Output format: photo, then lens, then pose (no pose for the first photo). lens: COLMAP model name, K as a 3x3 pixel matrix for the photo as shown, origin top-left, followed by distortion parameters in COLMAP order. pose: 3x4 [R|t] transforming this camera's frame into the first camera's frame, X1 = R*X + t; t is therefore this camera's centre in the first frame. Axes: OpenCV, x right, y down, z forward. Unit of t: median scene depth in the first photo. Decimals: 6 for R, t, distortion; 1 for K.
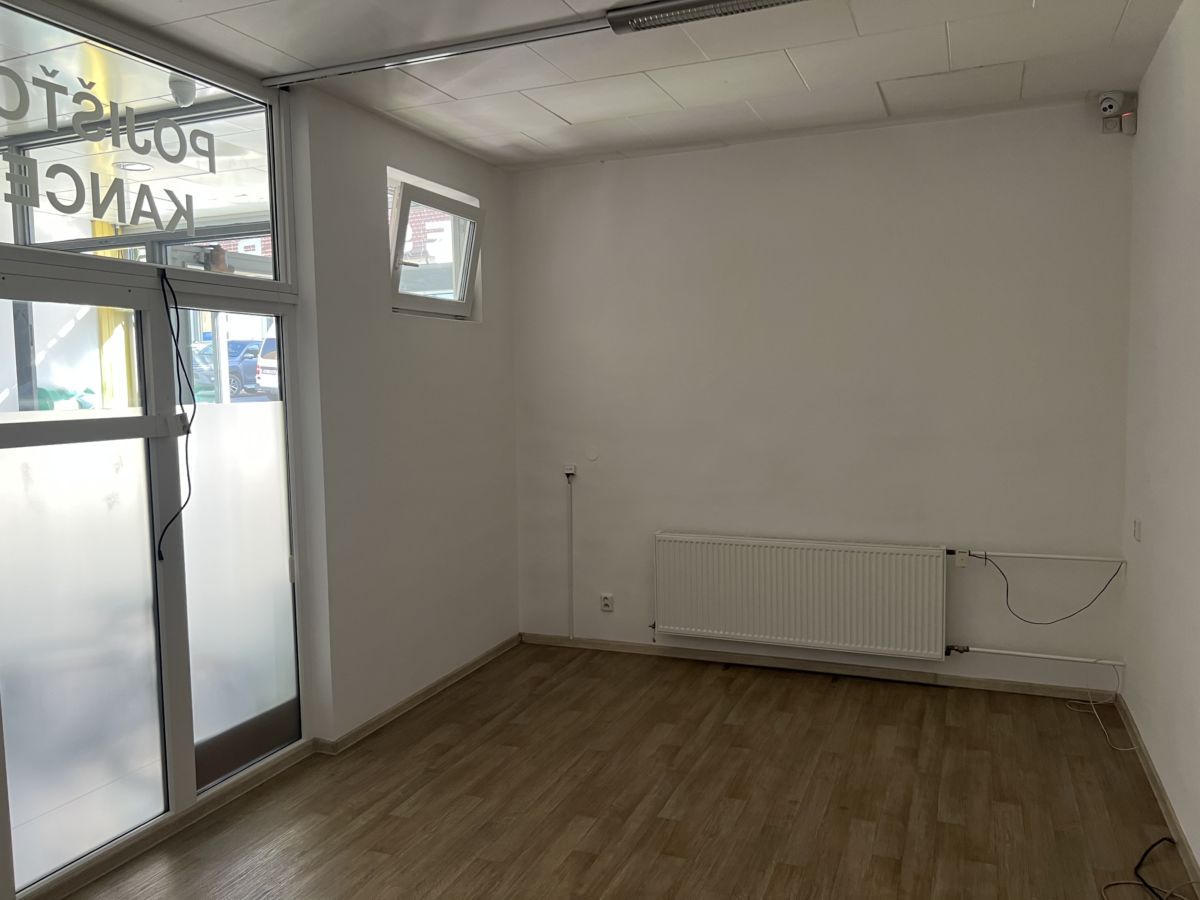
lens RADIAL K [[891.8, 0, 623.5], [0, 891.8, 447.7], [0, 0, 1]] dist [0.007007, -0.007804]
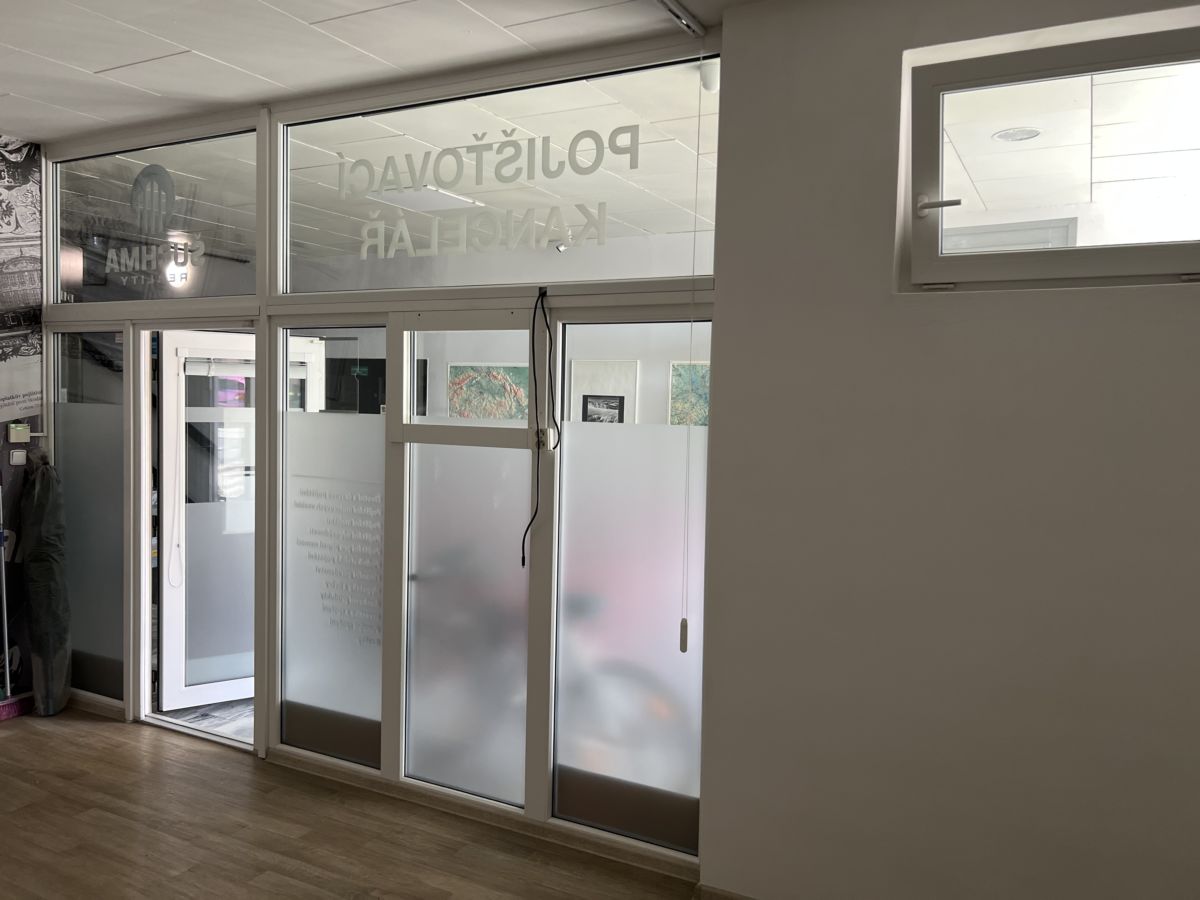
lens RADIAL K [[891.8, 0, 623.5], [0, 891.8, 447.7], [0, 0, 1]] dist [0.007007, -0.007804]
pose [[-0.103771, 0.075280, -0.991748, 0.482923], [-0.091860, 0.992144, 0.084922, -0.111745], [0.990350, 0.099914, -0.096041, 1.179280]]
